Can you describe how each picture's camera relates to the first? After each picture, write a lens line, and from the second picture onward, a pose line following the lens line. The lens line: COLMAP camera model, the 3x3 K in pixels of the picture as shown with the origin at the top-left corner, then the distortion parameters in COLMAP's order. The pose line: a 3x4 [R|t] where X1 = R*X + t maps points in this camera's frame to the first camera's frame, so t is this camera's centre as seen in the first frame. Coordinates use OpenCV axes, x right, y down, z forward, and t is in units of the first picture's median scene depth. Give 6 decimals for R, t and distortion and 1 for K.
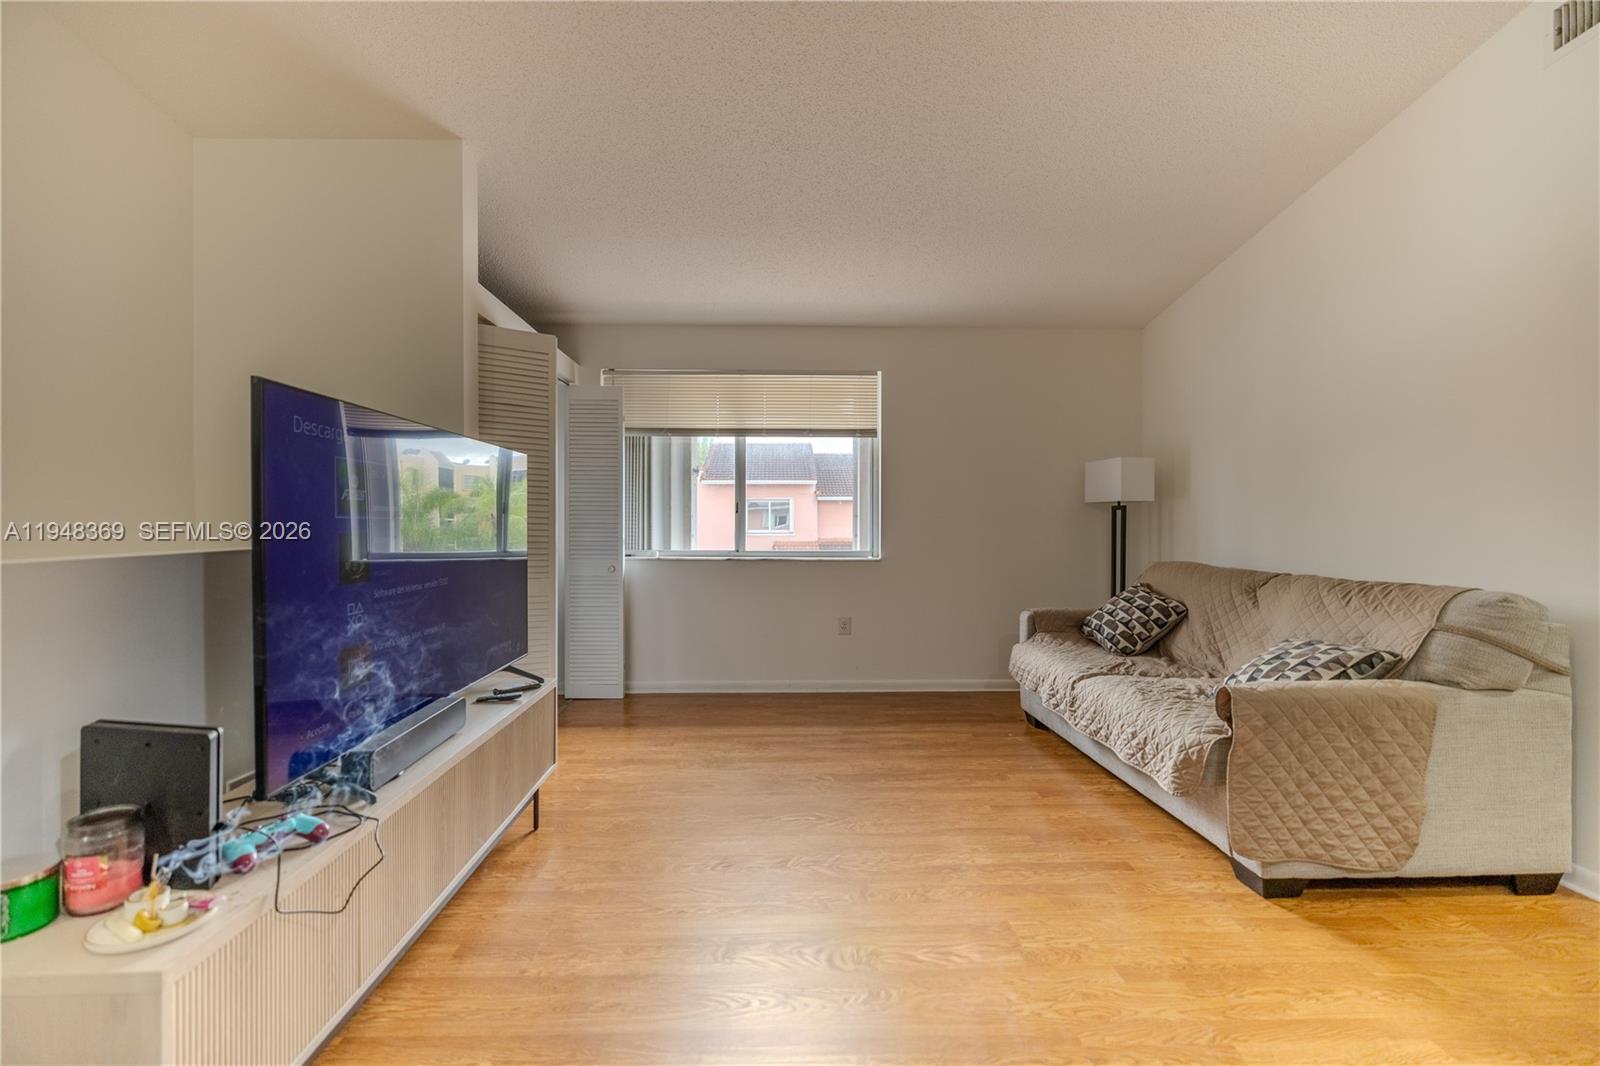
lens RADIAL K [[670.6, 0, 798.4], [0, 670.6, 531.6], [0, 0, 1]] dist [0.002150, -0.000018]
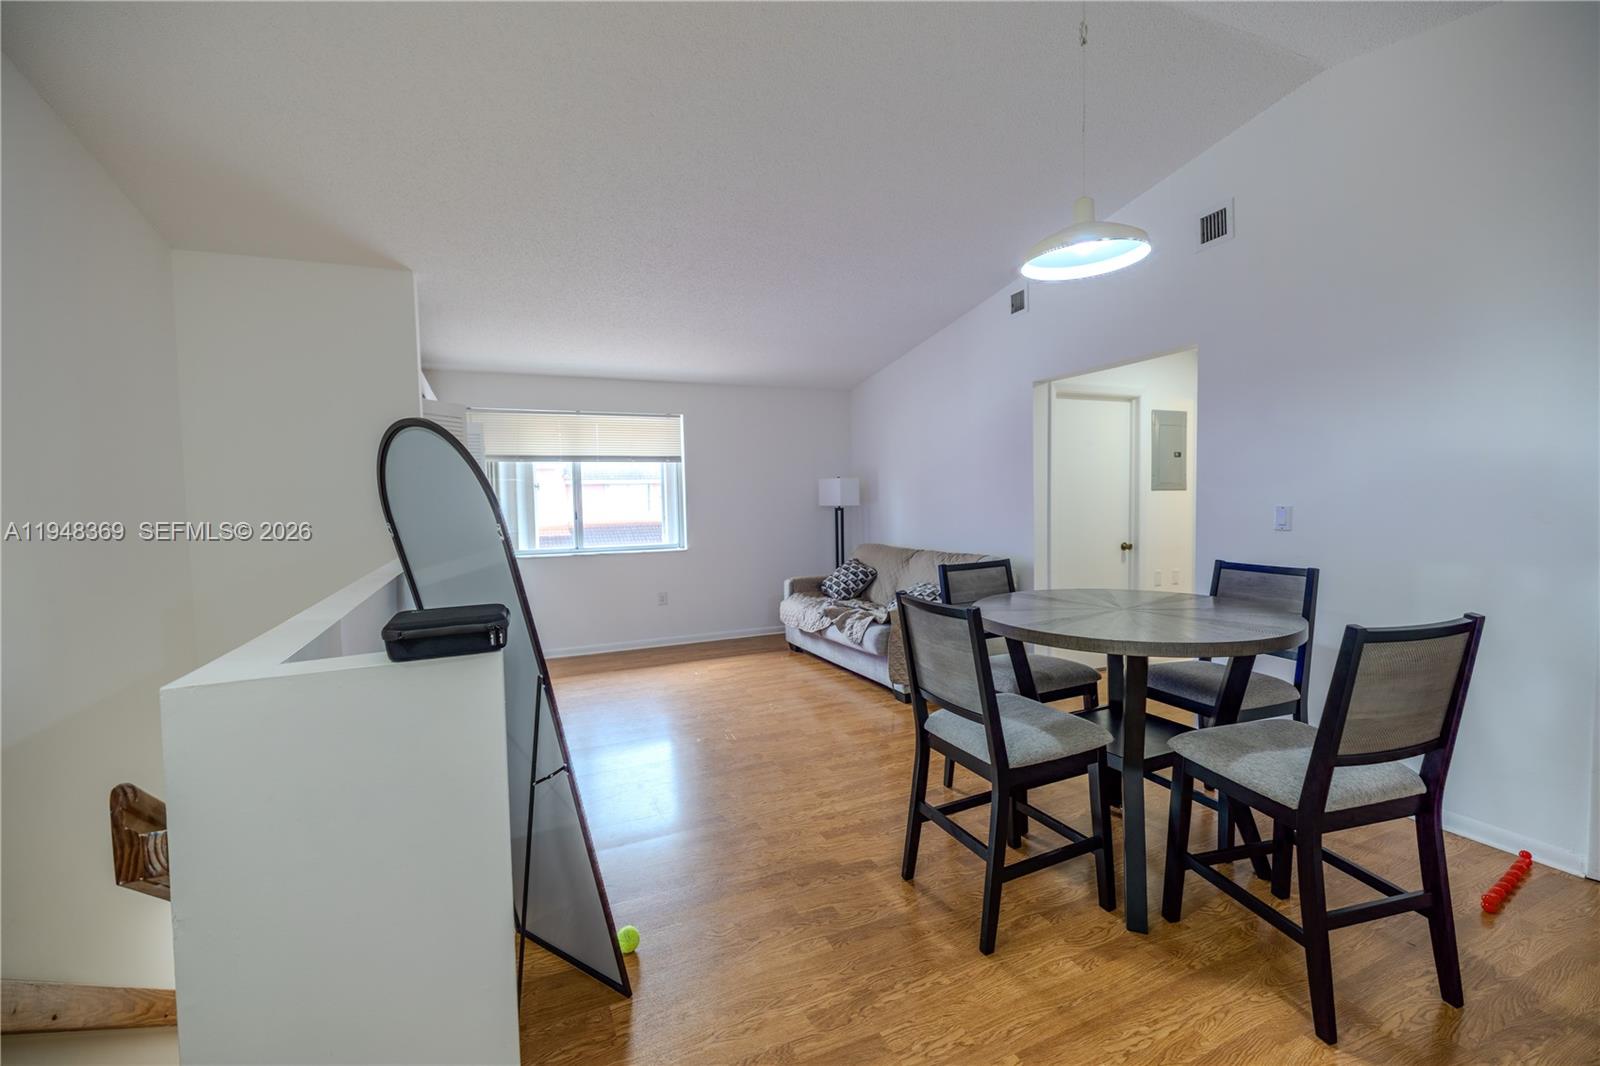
lens RADIAL K [[668.8, 0, 798.5], [0, 668.8, 532.5], [0, 0, 1]] dist [0.001172, 0.000202]
pose [[0.925308, -0.040493, 0.377048, -0.215896], [0.026495, 0.998756, 0.042240, -0.054968], [-0.378290, -0.029096, 0.925230, -0.439802]]
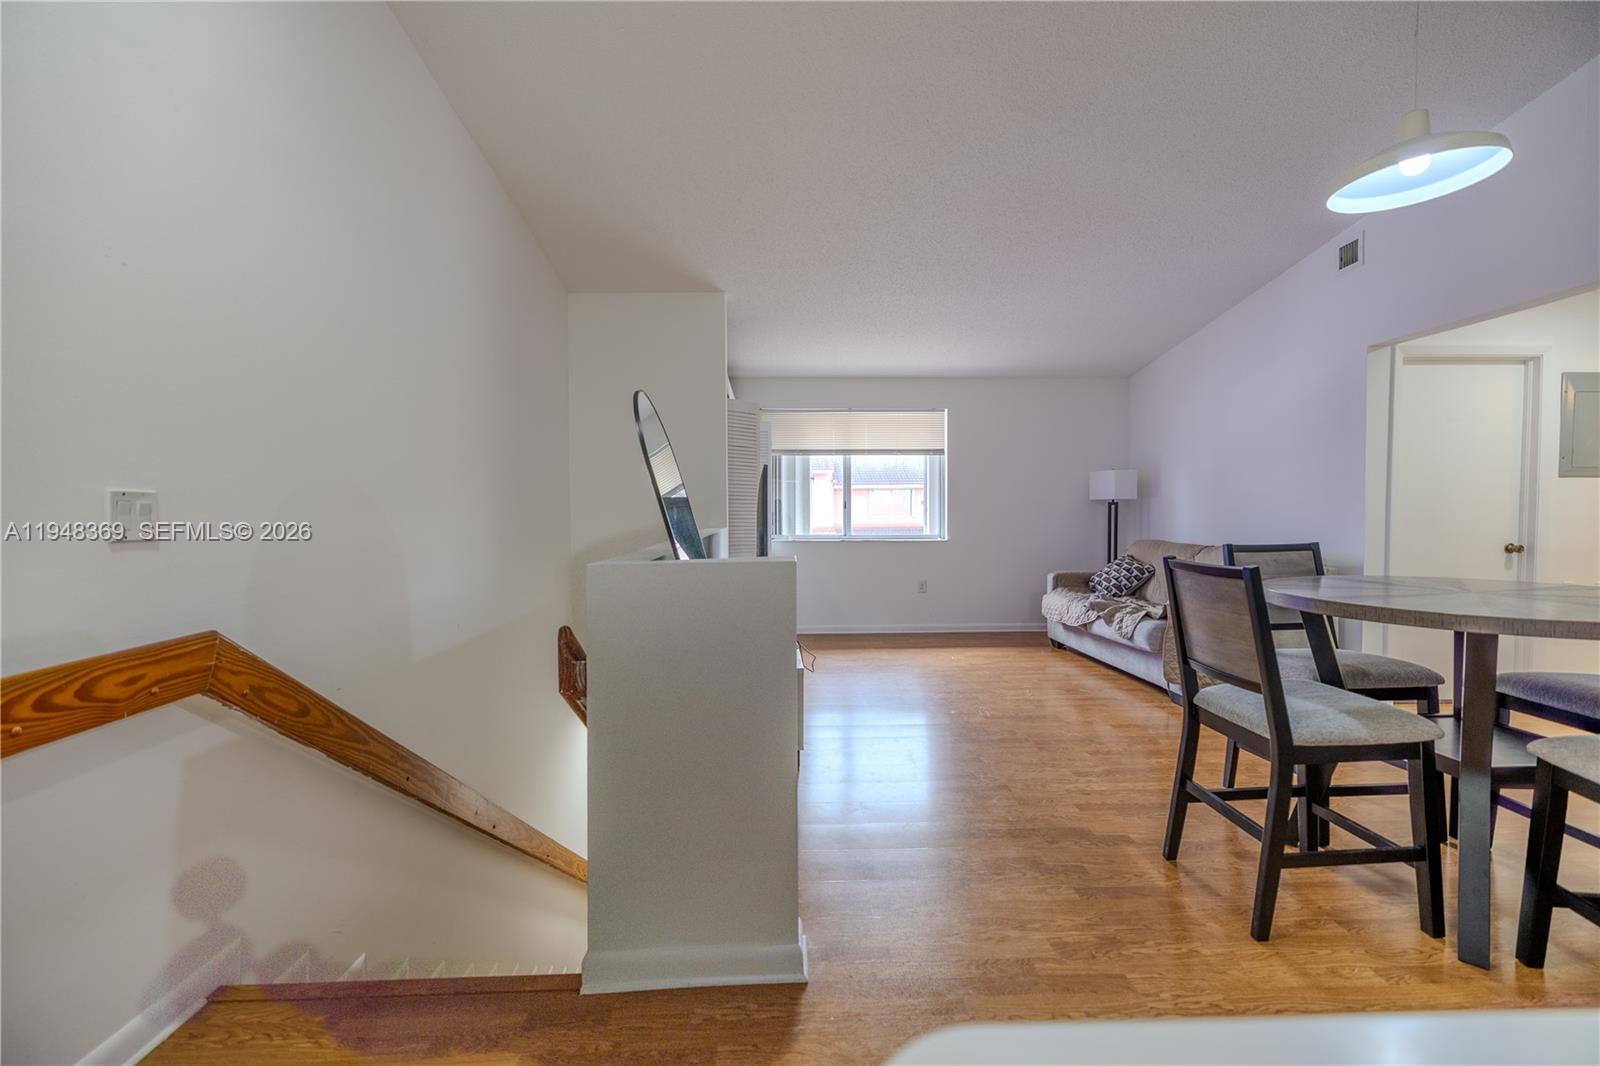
lens RADIAL K [[670.6, 0, 798.4], [0, 670.6, 531.6], [0, 0, 1]] dist [0.002150, -0.000018]
pose [[0.999965, -0.008057, 0.002302, -0.229144], [0.008005, 0.999735, 0.021601, -0.012553], [-0.002475, -0.021582, 0.999764, -0.499760]]
